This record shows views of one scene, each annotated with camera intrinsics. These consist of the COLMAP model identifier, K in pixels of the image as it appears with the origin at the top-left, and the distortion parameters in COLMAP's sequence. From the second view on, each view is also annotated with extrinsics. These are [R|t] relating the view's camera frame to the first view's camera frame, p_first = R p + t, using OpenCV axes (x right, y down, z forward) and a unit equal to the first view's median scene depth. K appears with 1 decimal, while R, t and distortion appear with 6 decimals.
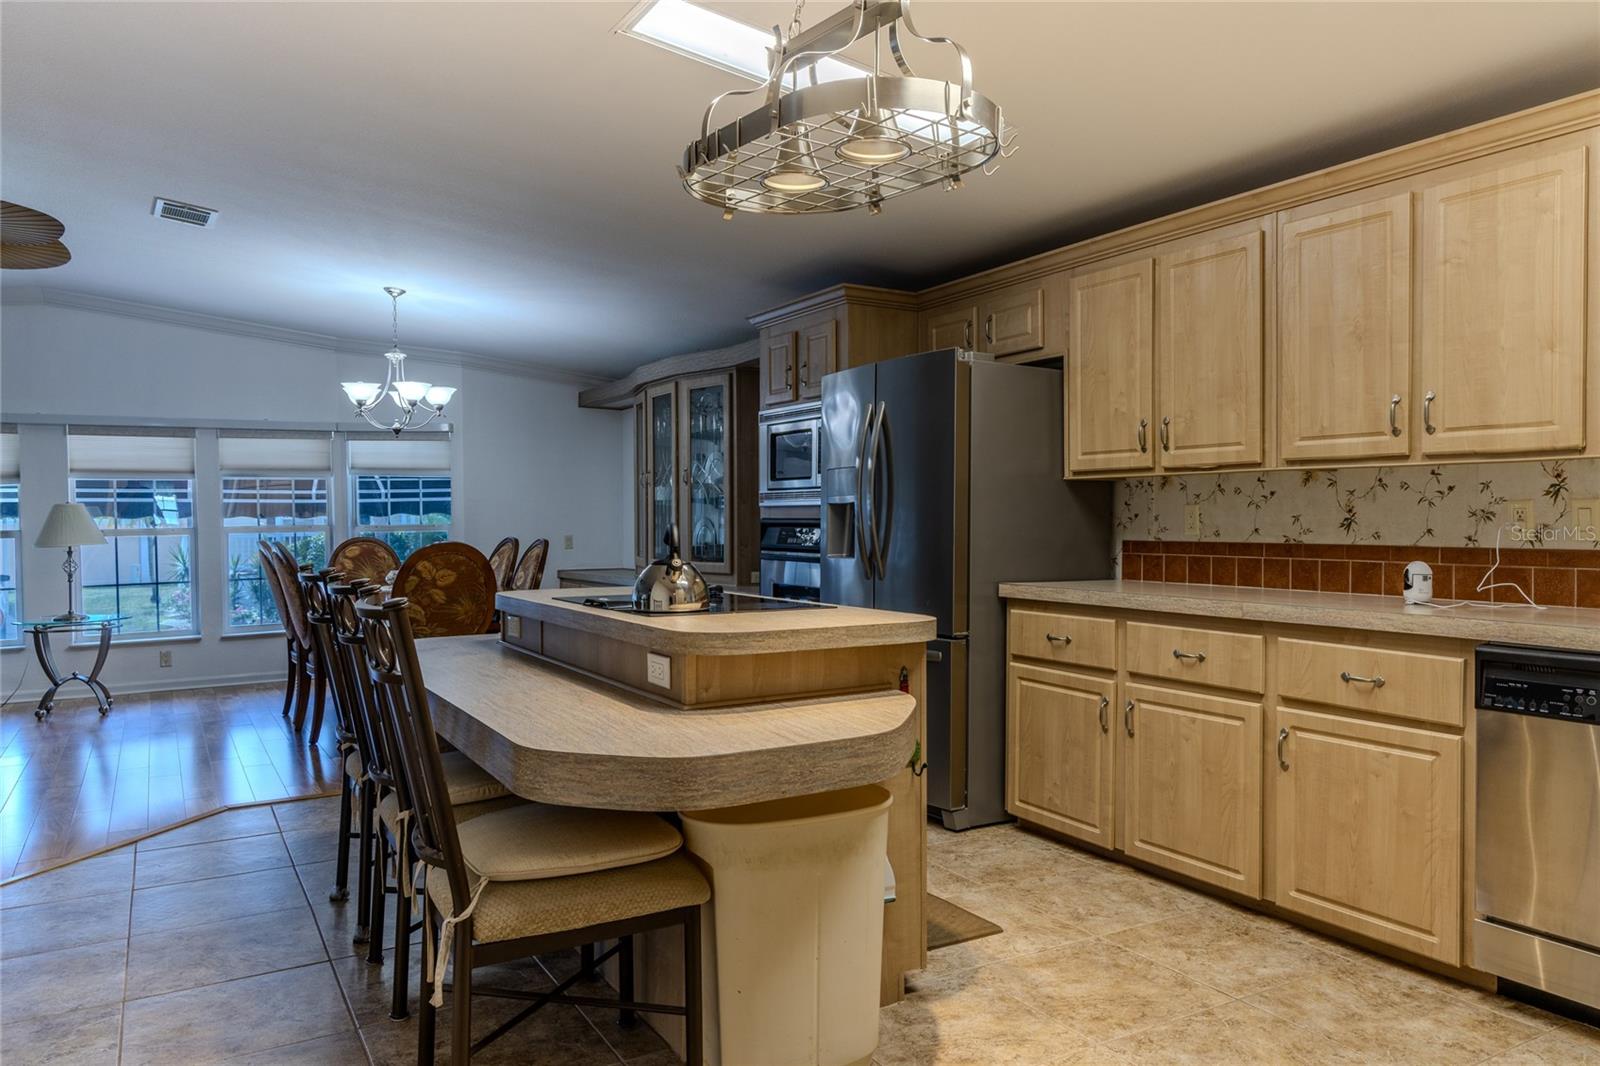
lens RADIAL K [[1089.8, 0, 800.0], [0, 1089.8, 533.0], [0, 0, 1]] dist [0.003197, -0.000898]
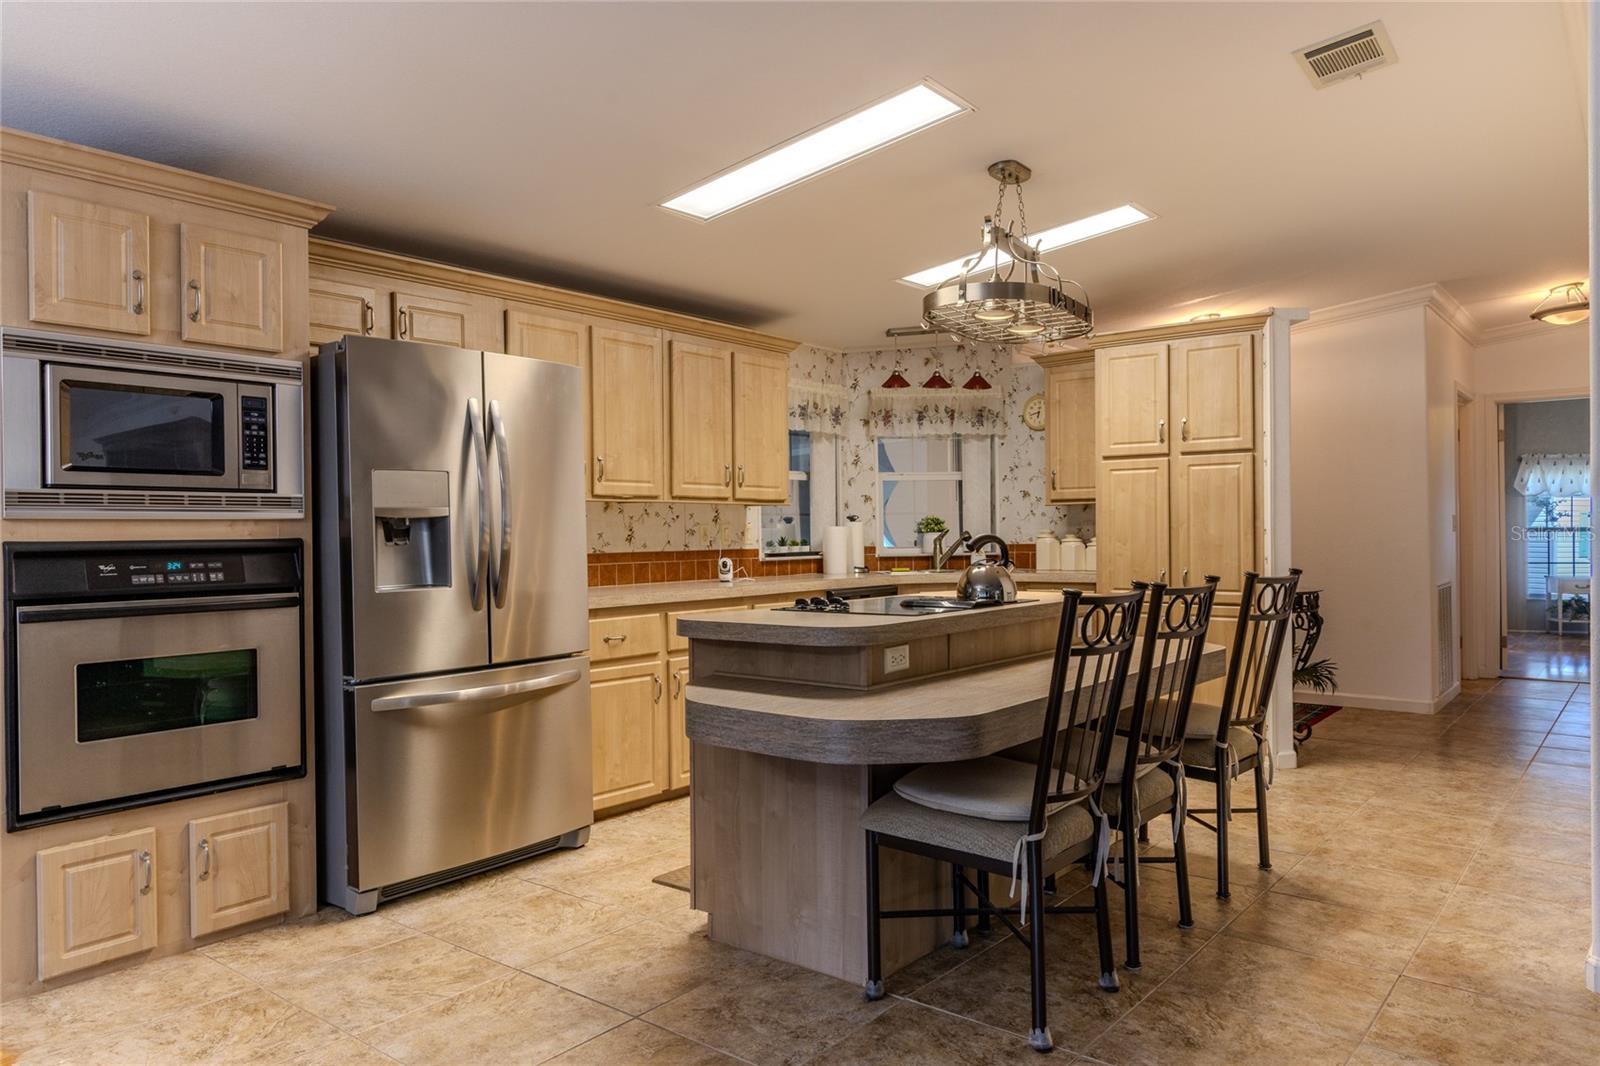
lens RADIAL K [[1086.4, 0, 800.0], [0, 1086.4, 533.0], [0, 0, 1]] dist [0.006234, 0.000456]
pose [[-0.353192, 0.005016, 0.935537, -0.935201], [0.025737, 0.999659, 0.004356, -0.015763], [-0.935197, 0.025616, -0.353201, 1.247130]]
